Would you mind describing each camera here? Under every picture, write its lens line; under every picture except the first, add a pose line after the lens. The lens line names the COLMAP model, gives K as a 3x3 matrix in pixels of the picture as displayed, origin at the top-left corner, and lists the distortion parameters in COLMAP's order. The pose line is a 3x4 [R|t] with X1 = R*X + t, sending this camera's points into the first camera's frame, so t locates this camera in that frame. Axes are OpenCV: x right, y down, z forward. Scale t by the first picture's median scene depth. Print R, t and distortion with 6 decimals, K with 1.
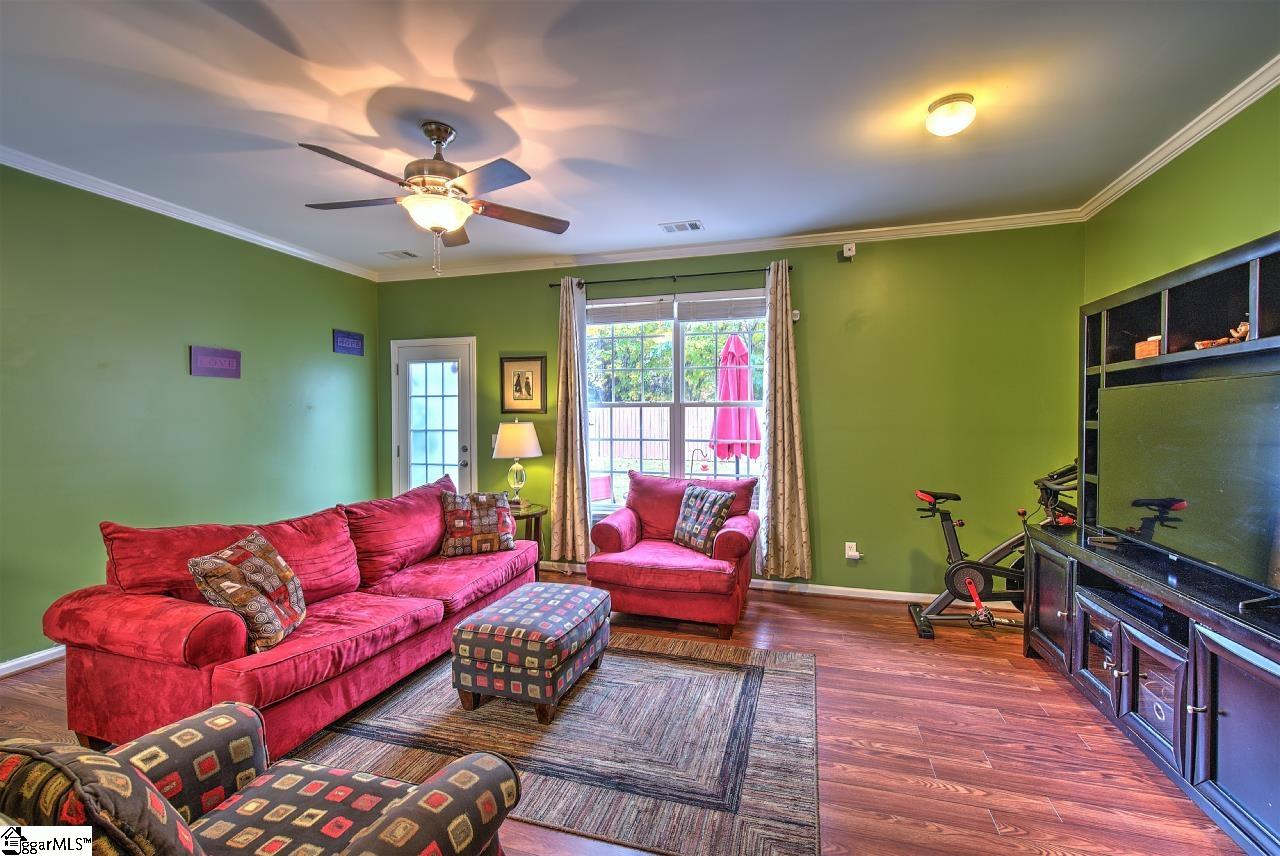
lens RADIAL K [[547.4, 0, 644.2], [0, 547.4, 429.1], [0, 0, 1]] dist [0.002047, -0.001610]
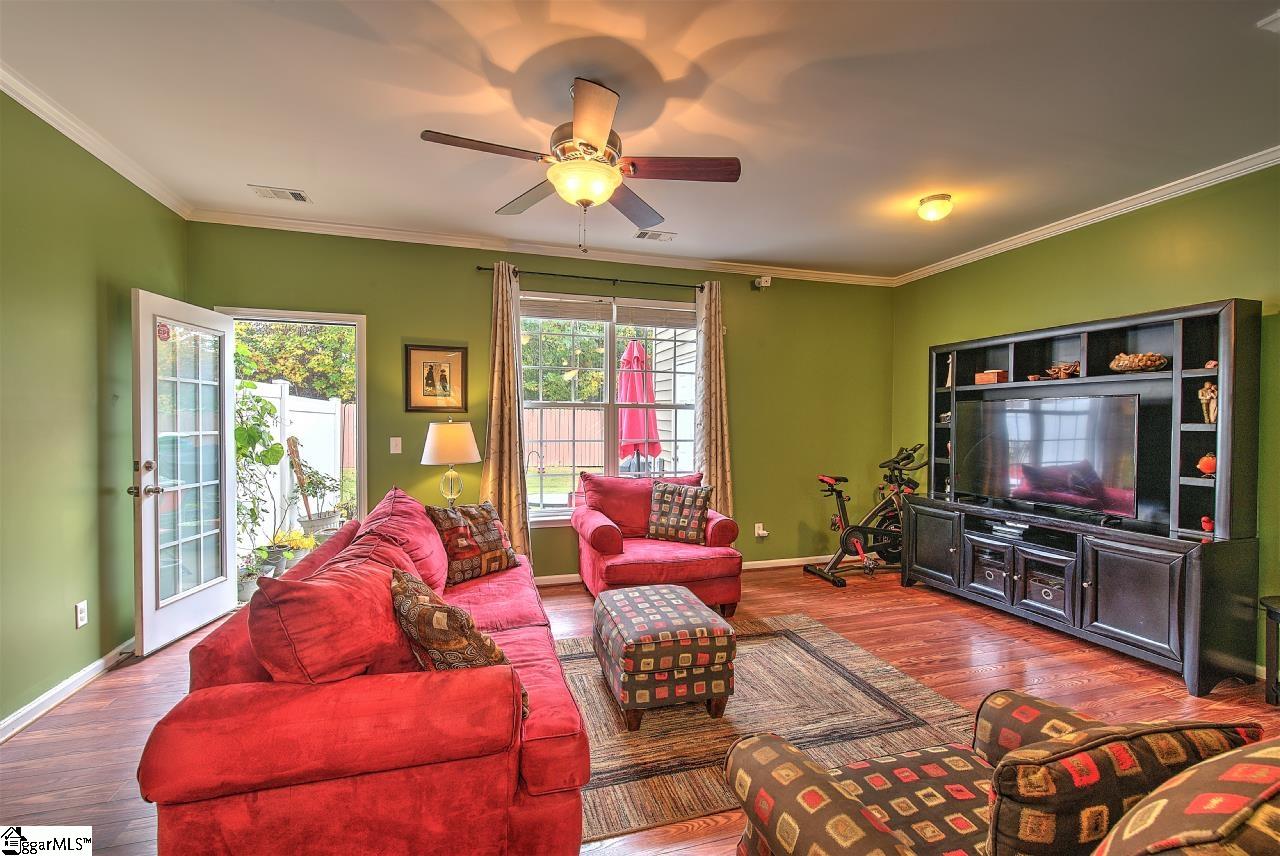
lens RADIAL K [[547.4, 0, 643.7], [0, 547.4, 431.9], [0, 0, 1]] dist [0.002047, -0.001610]
pose [[0.834619, -0.003660, 0.550816, -0.719495], [0.004460, 0.999990, -0.000112, 0.006718], [-0.550810, 0.002550, 0.834627, 0.190283]]
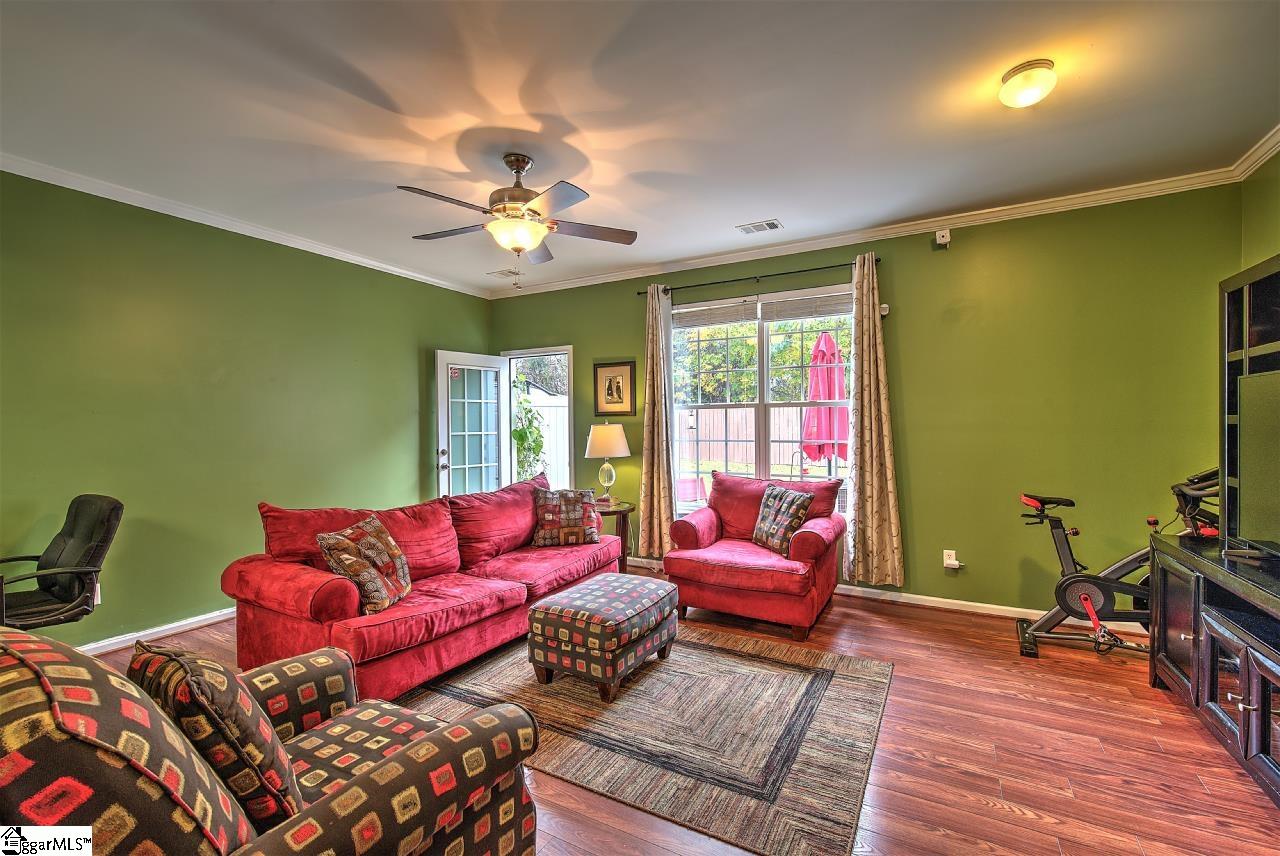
lens RADIAL K [[547.4, 0, 645.1], [0, 547.4, 430.2], [0, 0, 1]] dist [0.002047, -0.001610]
pose [[0.977294, -0.005152, -0.211823, 0.101741], [0.003600, 0.999964, -0.007713, 0.012269], [0.211855, 0.006775, 0.977278, -0.029019]]
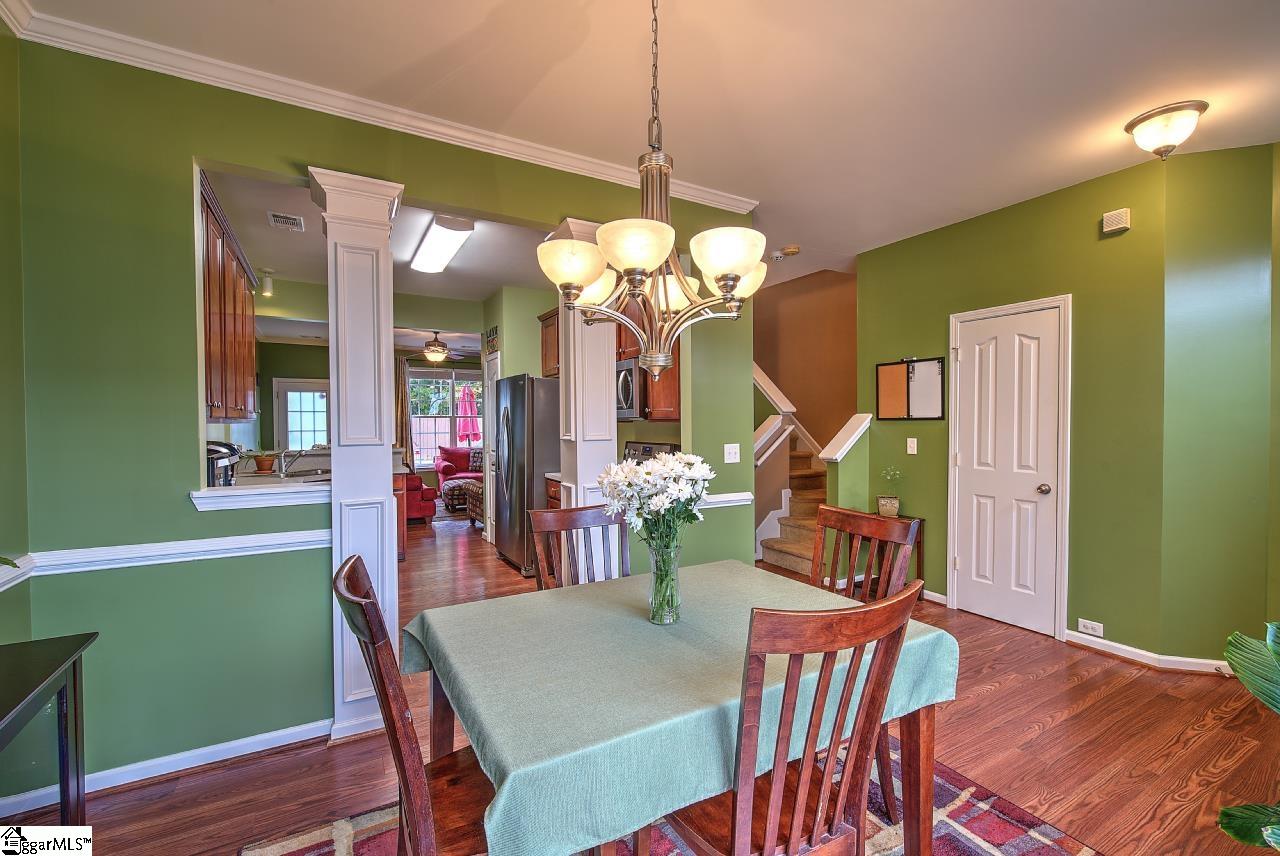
lens RADIAL K [[547.4, 0, 640.1], [0, 547.4, 431.7], [0, 0, 1]] dist [0.002047, -0.001610]
pose [[0.694445, -0.017677, 0.719328, -1.642946], [0.022588, 0.999741, 0.002761, 0.044009], [-0.719191, 0.014331, 0.694665, -1.790765]]
